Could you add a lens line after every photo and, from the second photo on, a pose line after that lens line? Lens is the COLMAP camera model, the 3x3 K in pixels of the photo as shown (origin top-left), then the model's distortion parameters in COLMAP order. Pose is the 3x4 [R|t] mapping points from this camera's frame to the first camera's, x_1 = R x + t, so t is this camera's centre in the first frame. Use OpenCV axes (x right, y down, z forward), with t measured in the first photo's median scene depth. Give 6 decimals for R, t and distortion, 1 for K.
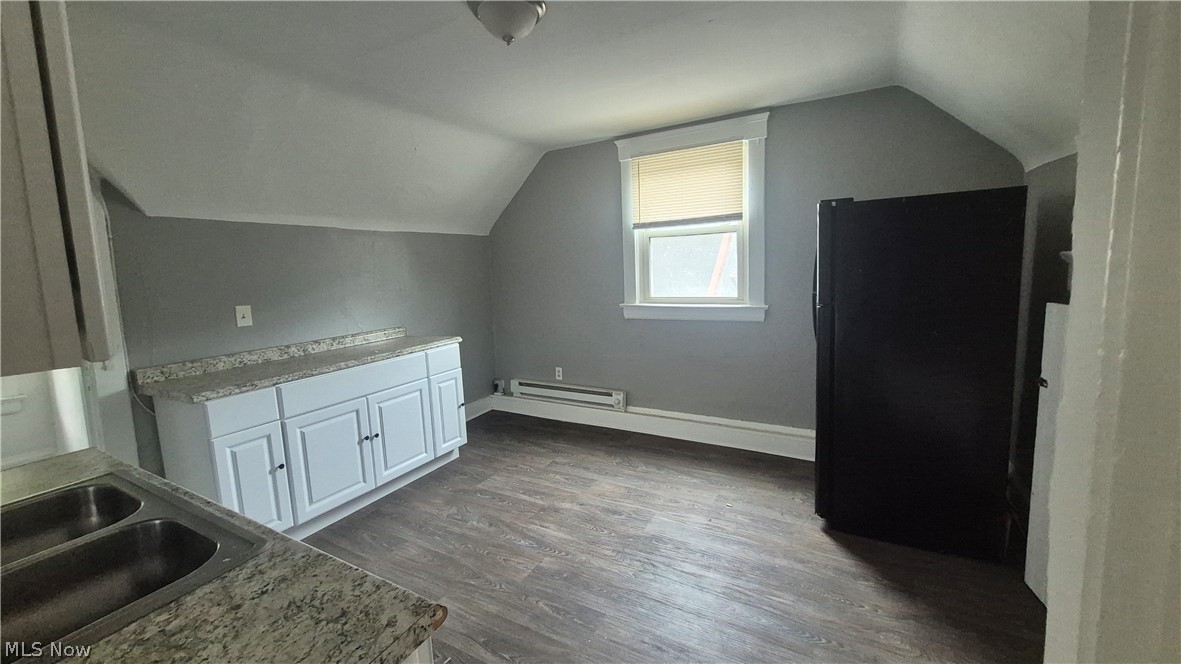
lens RADIAL K [[466.3, 0, 597.9], [0, 466.3, 327.1], [0, 0, 1]] dist [-0.002924, -0.000274]
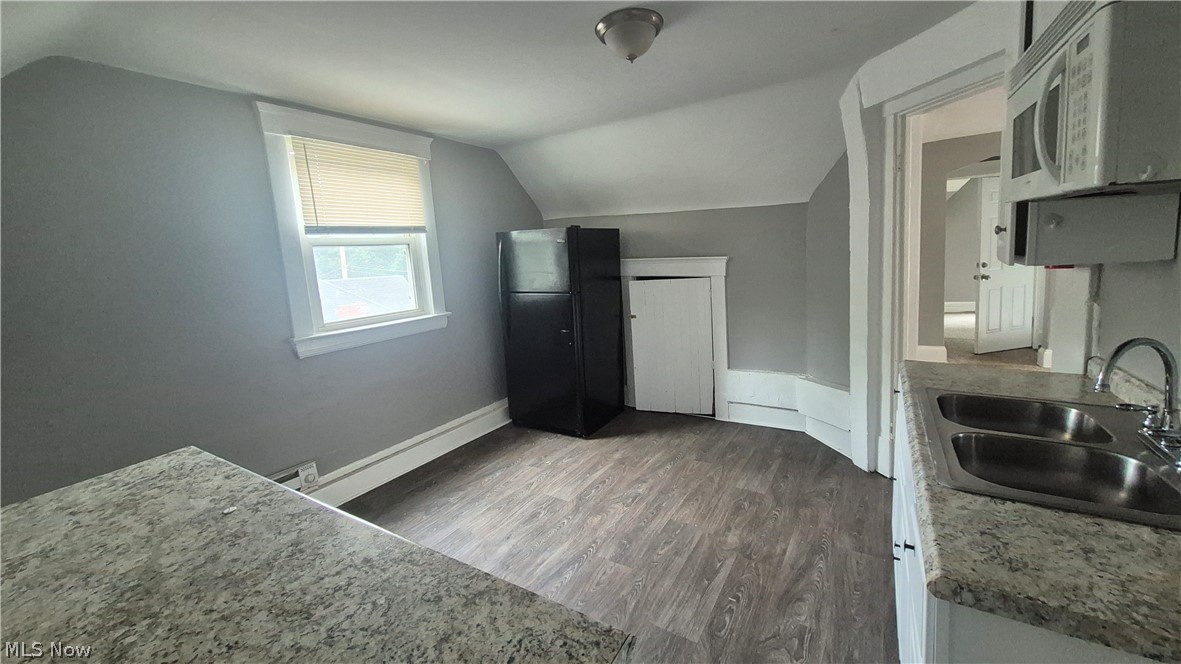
lens RADIAL K [[466.3, 0, 593.7], [0, 466.3, 332.6], [0, 0, 1]] dist [-0.002924, -0.000274]
pose [[0.030456, -0.129594, 0.991099, -0.767804], [0.191338, 0.973978, 0.121476, -0.070674], [-0.981052, 0.185935, 0.054459, 0.637133]]
